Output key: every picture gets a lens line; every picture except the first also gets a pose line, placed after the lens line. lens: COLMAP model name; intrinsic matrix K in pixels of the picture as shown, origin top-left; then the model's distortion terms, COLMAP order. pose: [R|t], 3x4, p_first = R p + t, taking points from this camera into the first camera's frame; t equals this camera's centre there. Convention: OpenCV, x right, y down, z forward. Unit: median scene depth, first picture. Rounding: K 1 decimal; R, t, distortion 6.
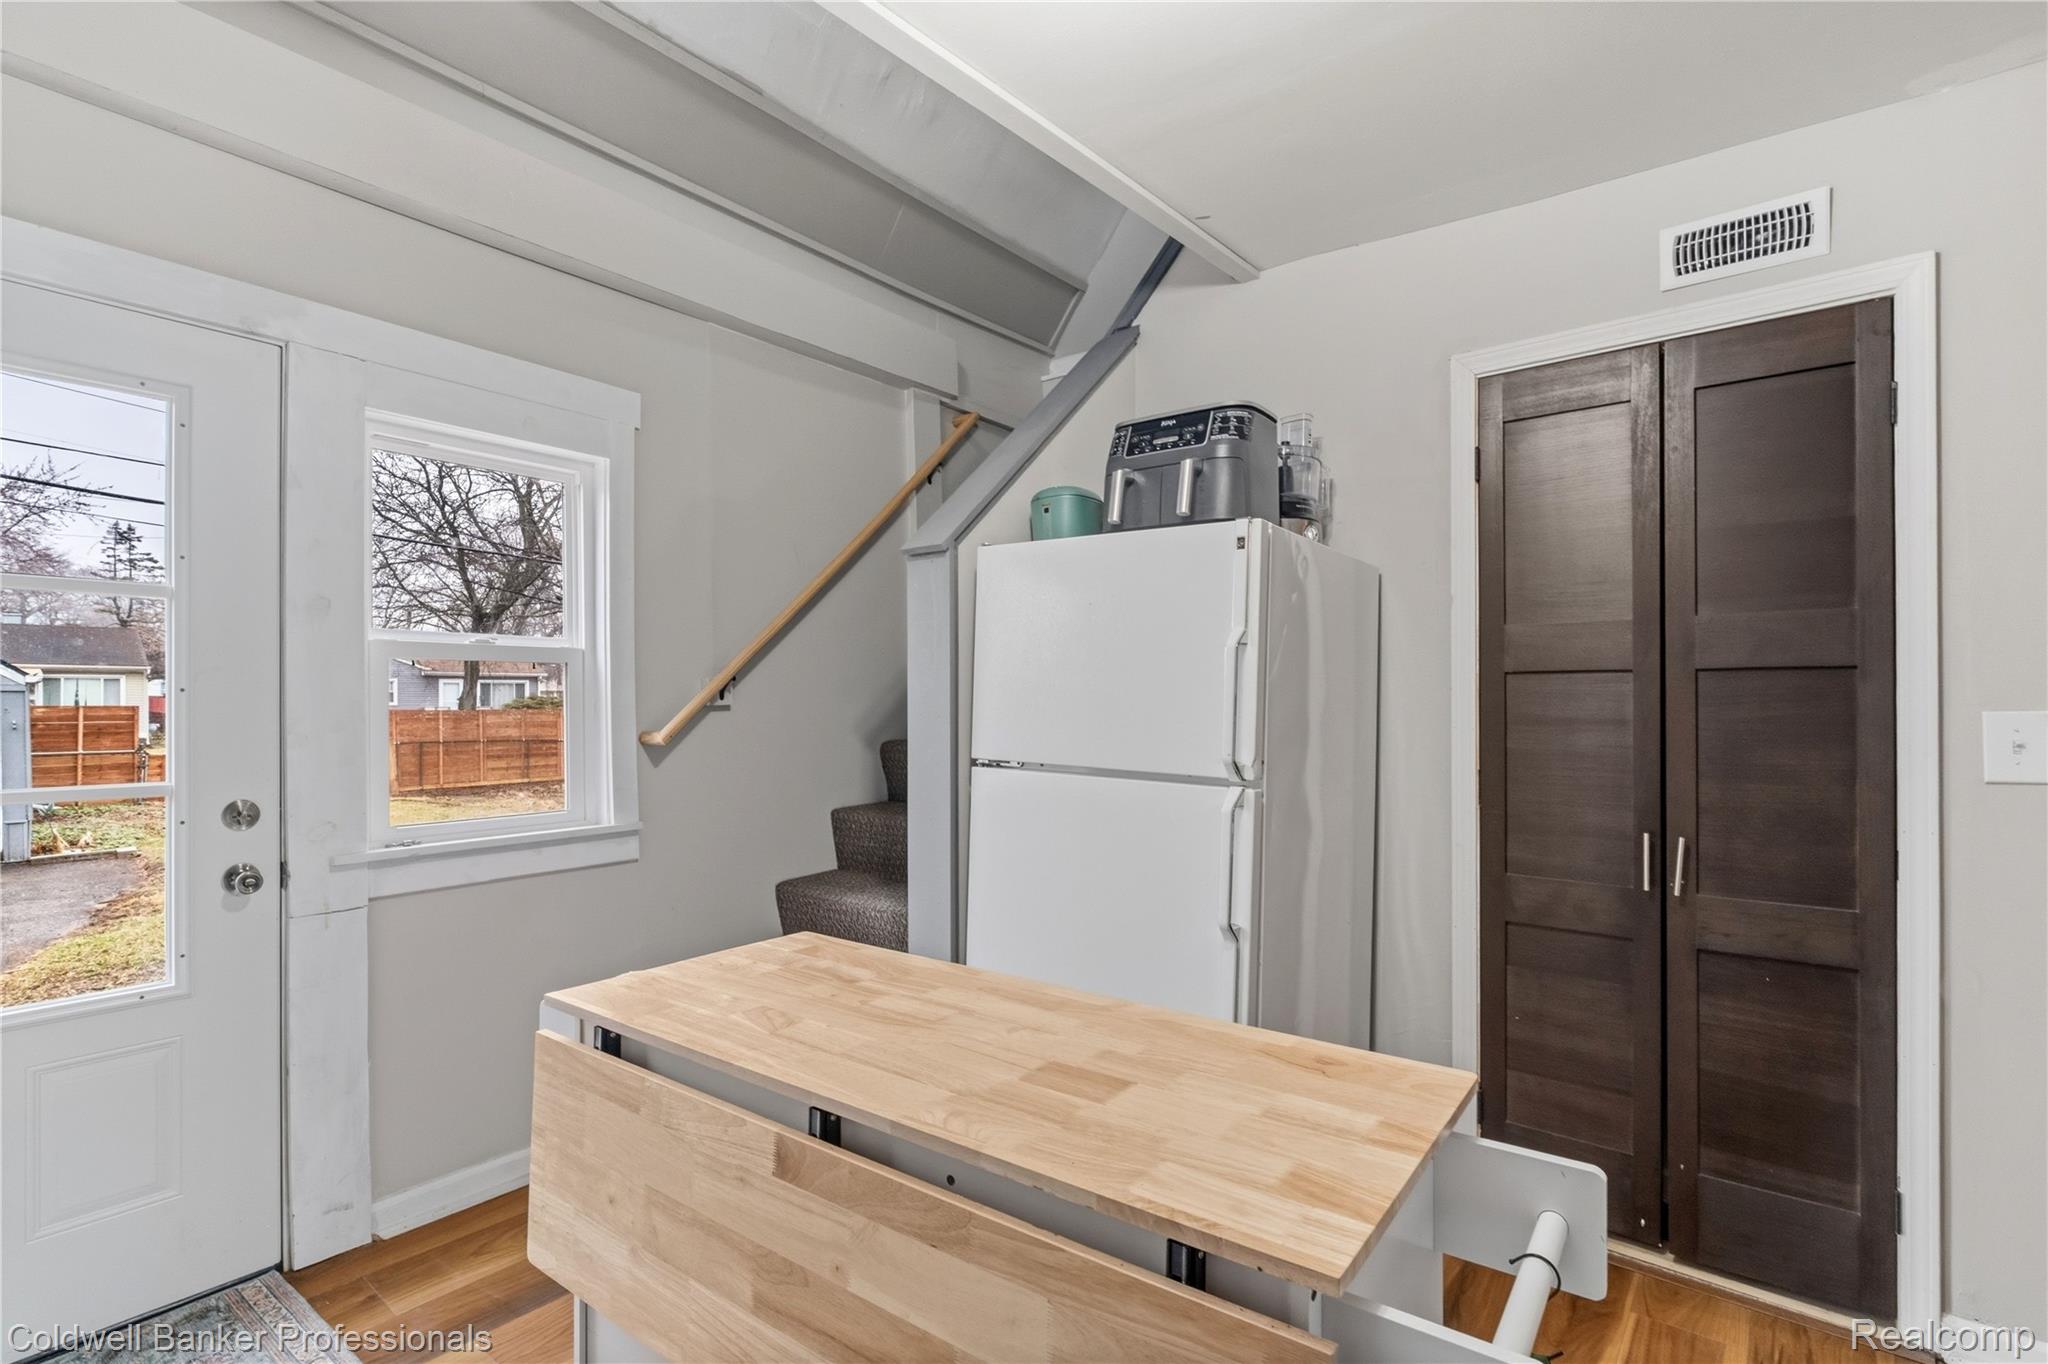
lens RADIAL K [[977.0, 0, 1026.9], [0, 977.0, 702.1], [0, 0, 1]] dist [-0.006059, -0.000184]
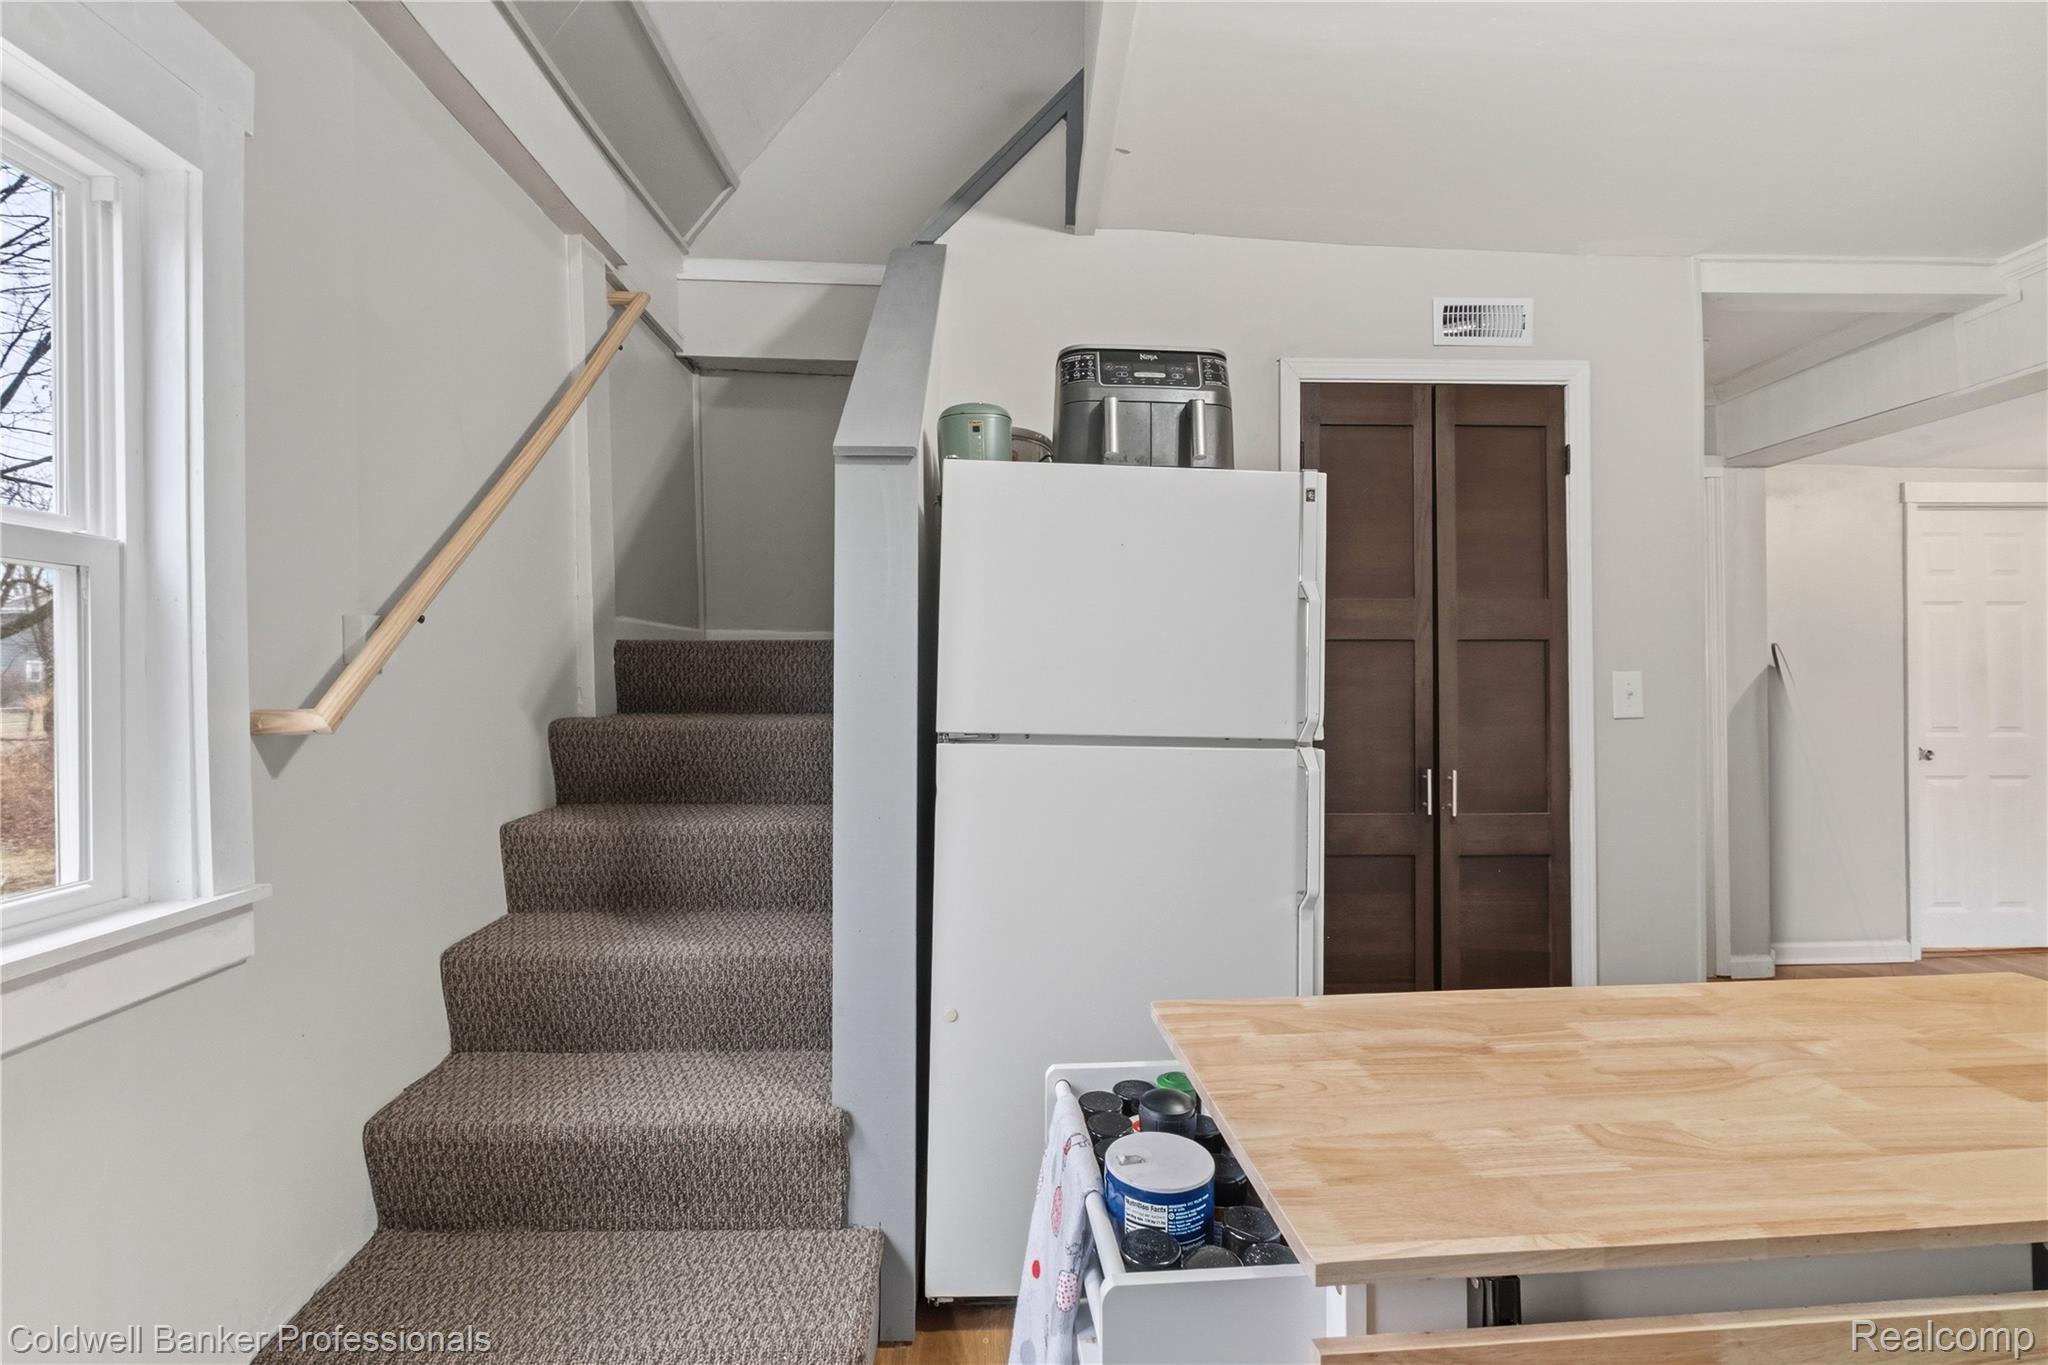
lens RADIAL K [[907.1, 0, 1027.8], [0, 907.1, 662.4], [0, 0, 1]] dist [0.000205, -0.000159]
pose [[0.743207, 0.011105, 0.668970, -0.552519], [0.000816, 0.999846, -0.017504, 0.017631], [-0.669062, 0.013555, 0.743083, 0.485286]]
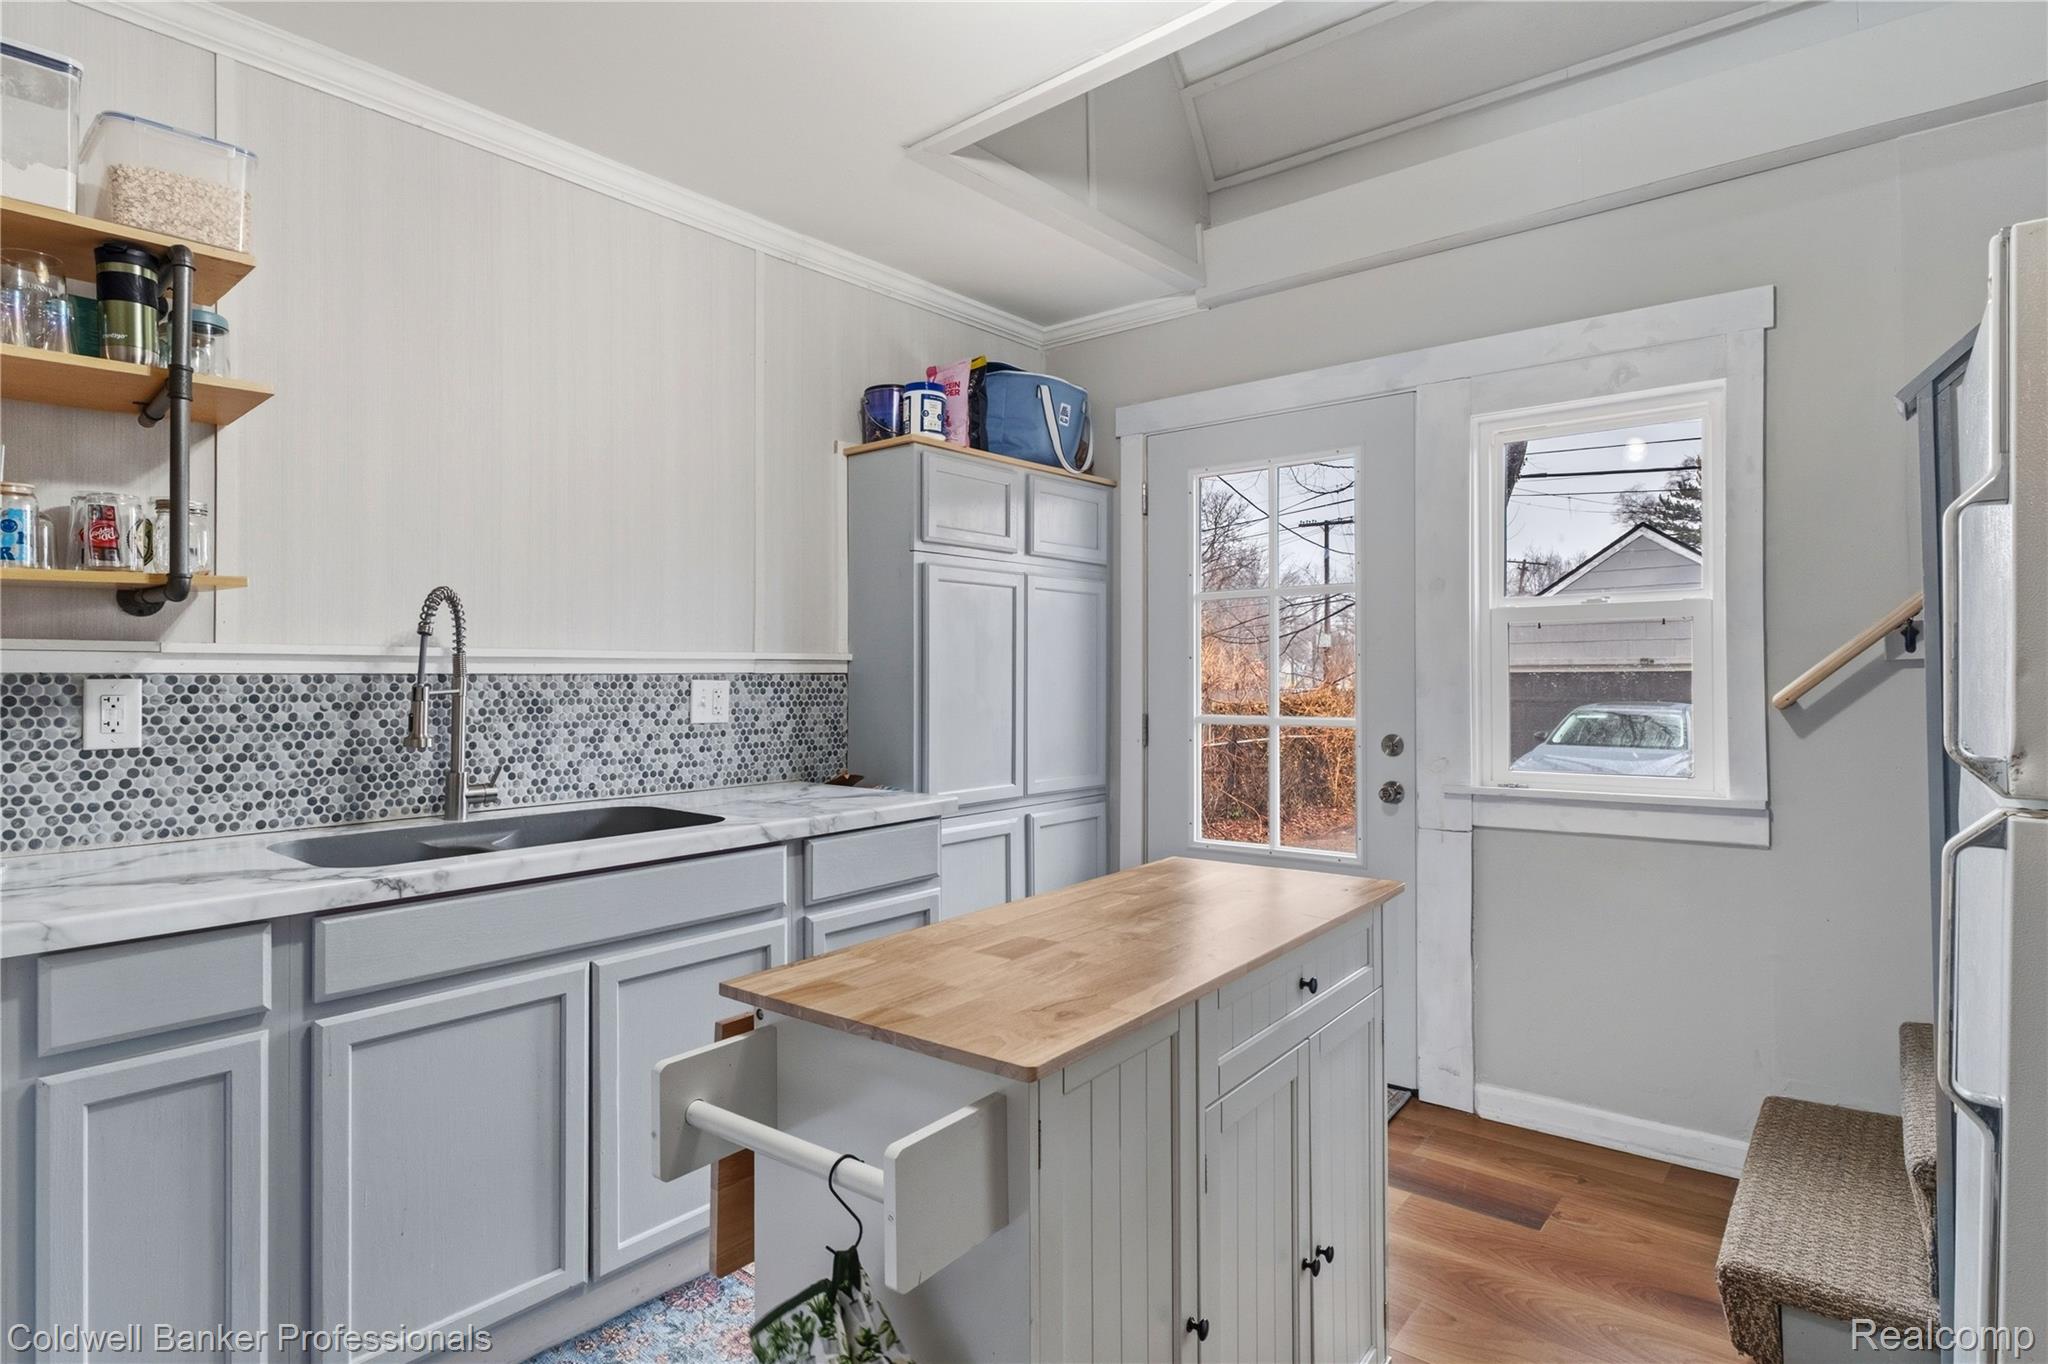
lens RADIAL K [[1089.5, 0, 1024.0], [0, 1089.5, 682.0], [0, 0, 1]] dist [0.000057, -0.000113]
pose [[-0.021123, 0.003995, -0.999769, 0.725044], [0.005374, 0.999978, 0.003882, 0.018373], [0.999762, -0.005290, -0.021145, 0.515979]]
